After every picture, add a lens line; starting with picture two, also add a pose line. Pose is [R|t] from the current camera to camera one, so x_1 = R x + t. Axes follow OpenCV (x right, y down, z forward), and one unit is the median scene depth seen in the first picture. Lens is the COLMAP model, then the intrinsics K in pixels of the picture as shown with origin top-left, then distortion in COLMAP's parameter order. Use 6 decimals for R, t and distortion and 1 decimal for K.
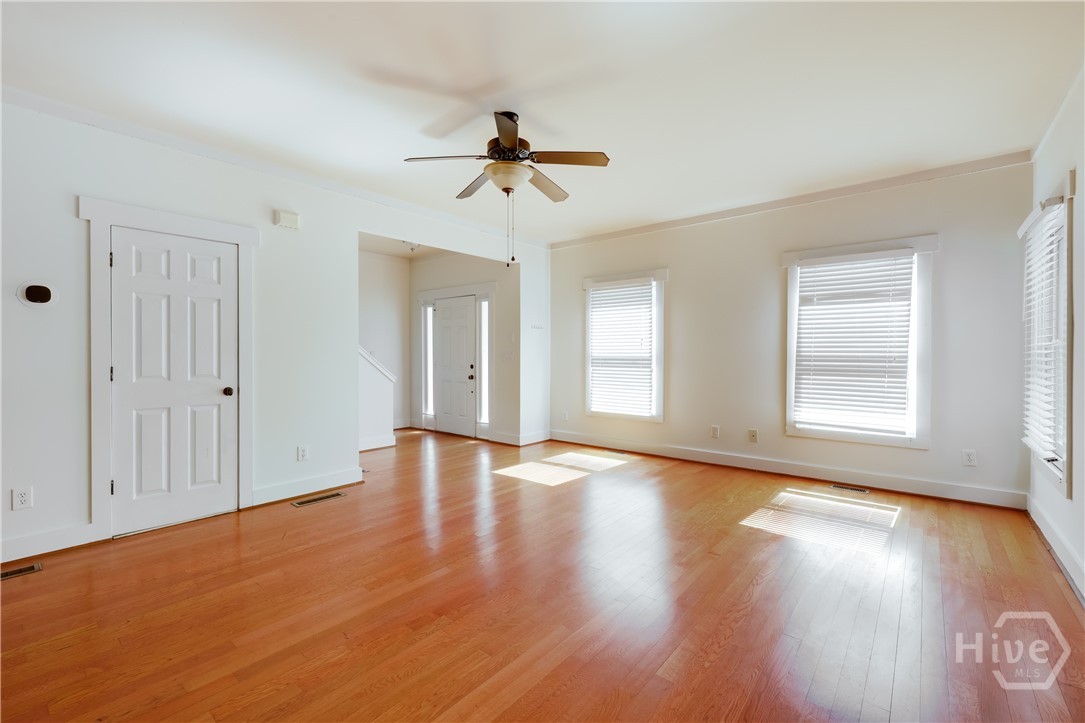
lens RADIAL K [[462.8, 0, 540.1], [0, 462.8, 357.7], [0, 0, 1]] dist [0.001600, 0.000404]
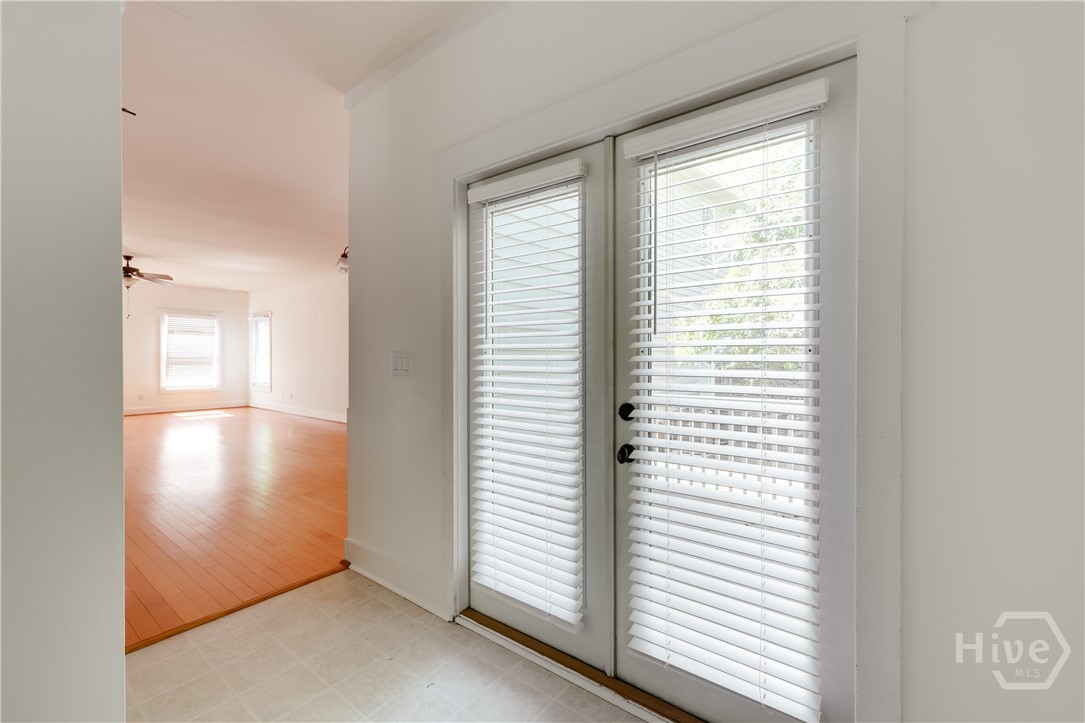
lens RADIAL K [[462.8, 0, 540.1], [0, 462.8, 357.7], [0, 0, 1]] dist [0.001600, 0.000404]
pose [[-0.028149, -0.003599, 0.999597, -1.412383], [0.006727, 0.999970, 0.003790, 0.003184], [-0.999581, 0.006830, -0.028124, -0.590055]]
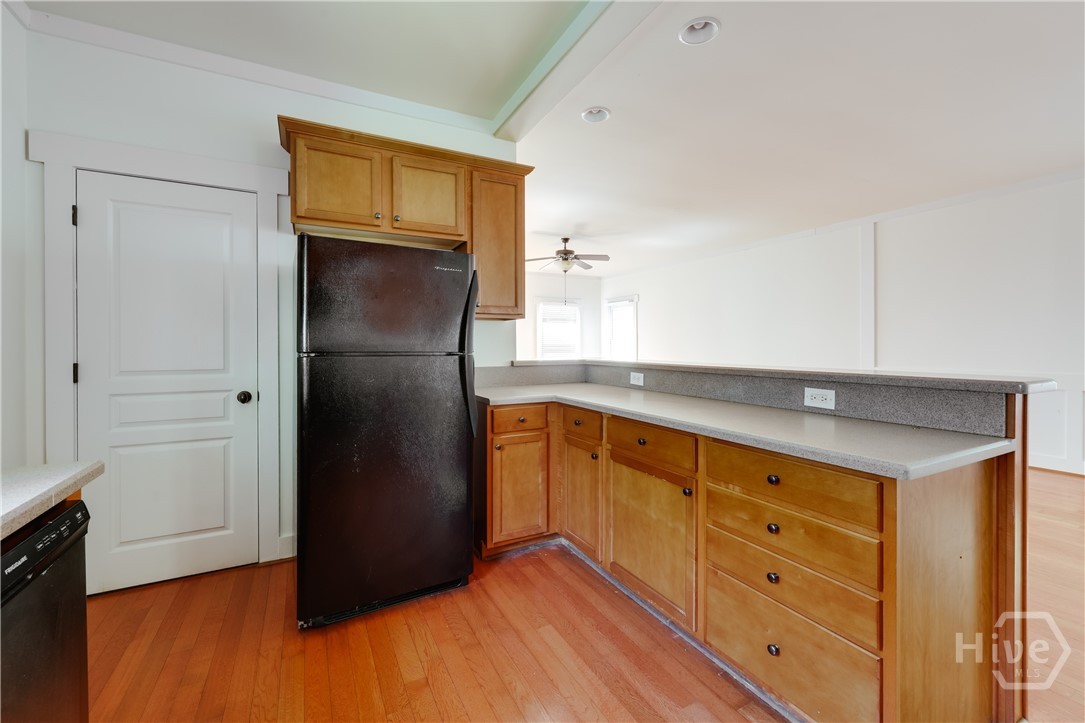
lens RADIAL K [[450.6, 0, 539.8], [0, 450.6, 346.3], [0, 0, 1]] dist [0.011549, 0.000214]
pose [[0.377932, -0.006203, 0.925813, -1.206113], [0.007603, 0.999965, 0.003596, -0.003485], [-0.925802, 0.005680, 0.377965, 0.161834]]
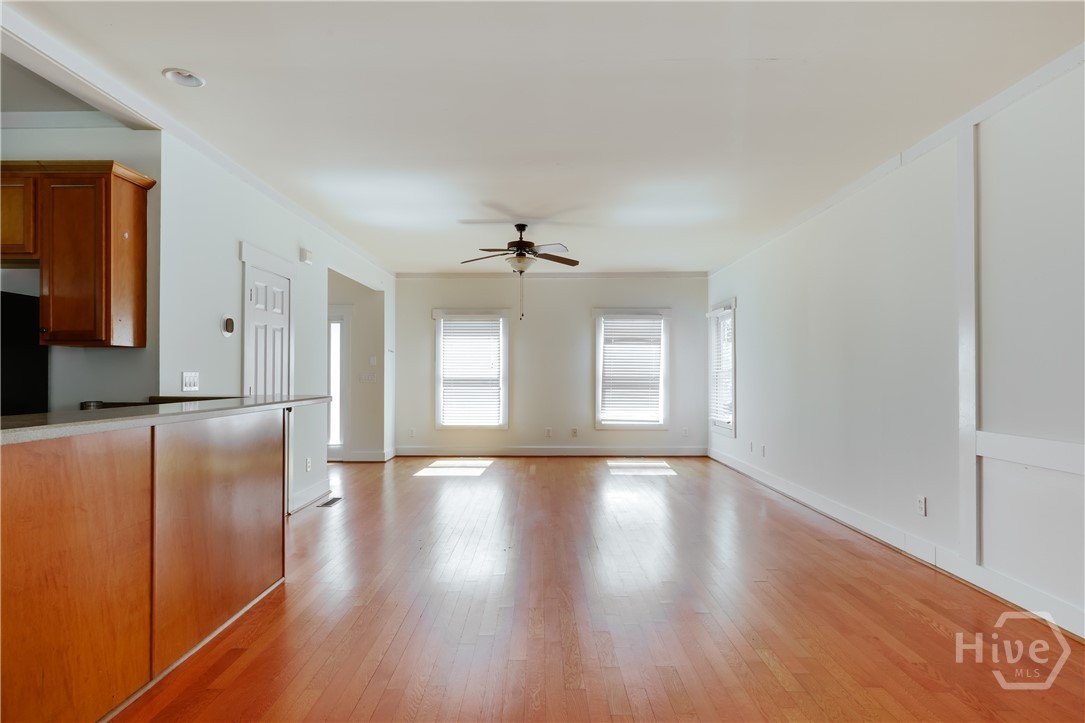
lens RADIAL K [[612.9, 0, 529.6], [0, 612.9, 370.8], [0, 0, 1]] dist [-0.000662, 0.000179]
pose [[0.777125, 0.003833, 0.629334, -0.763165], [0.005106, 0.999910, -0.012396, 0.000192], [-0.629325, 0.012847, 0.777036, -0.356326]]
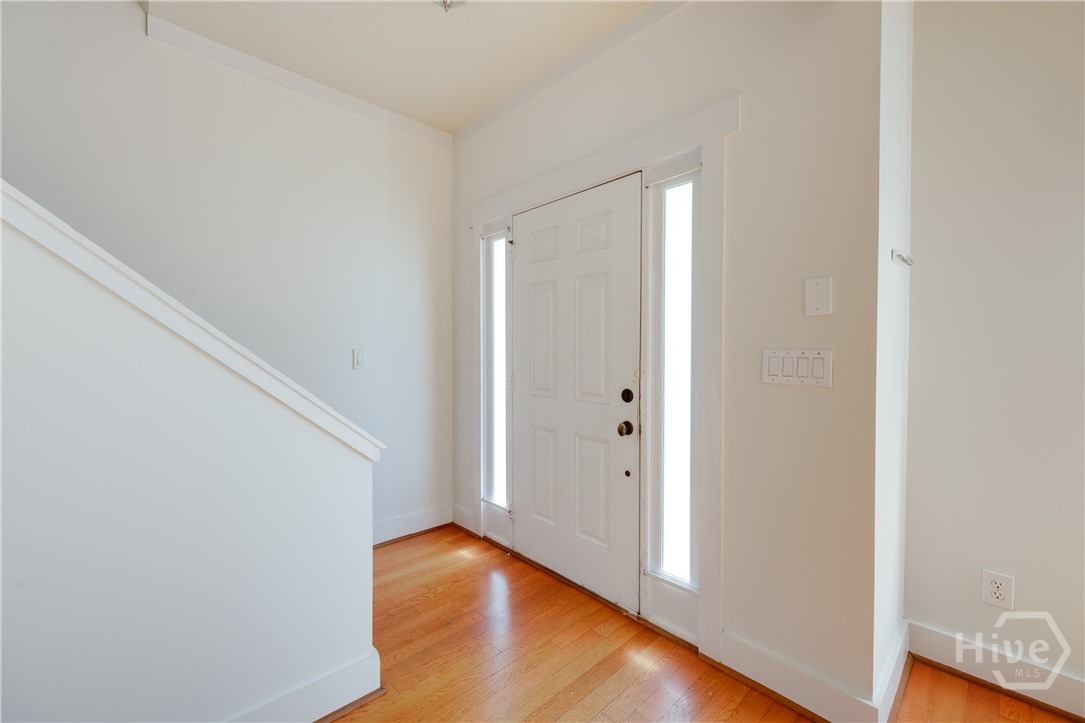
lens RADIAL K [[462.8, 0, 540.1], [0, 462.8, 357.7], [0, 0, 1]] dist [0.001600, 0.000404]
pose [[0.991793, 0.004652, -0.127767, -0.207732], [-0.003917, 0.999974, 0.006006, -0.011518], [0.127792, -0.005456, 0.991786, 0.831885]]
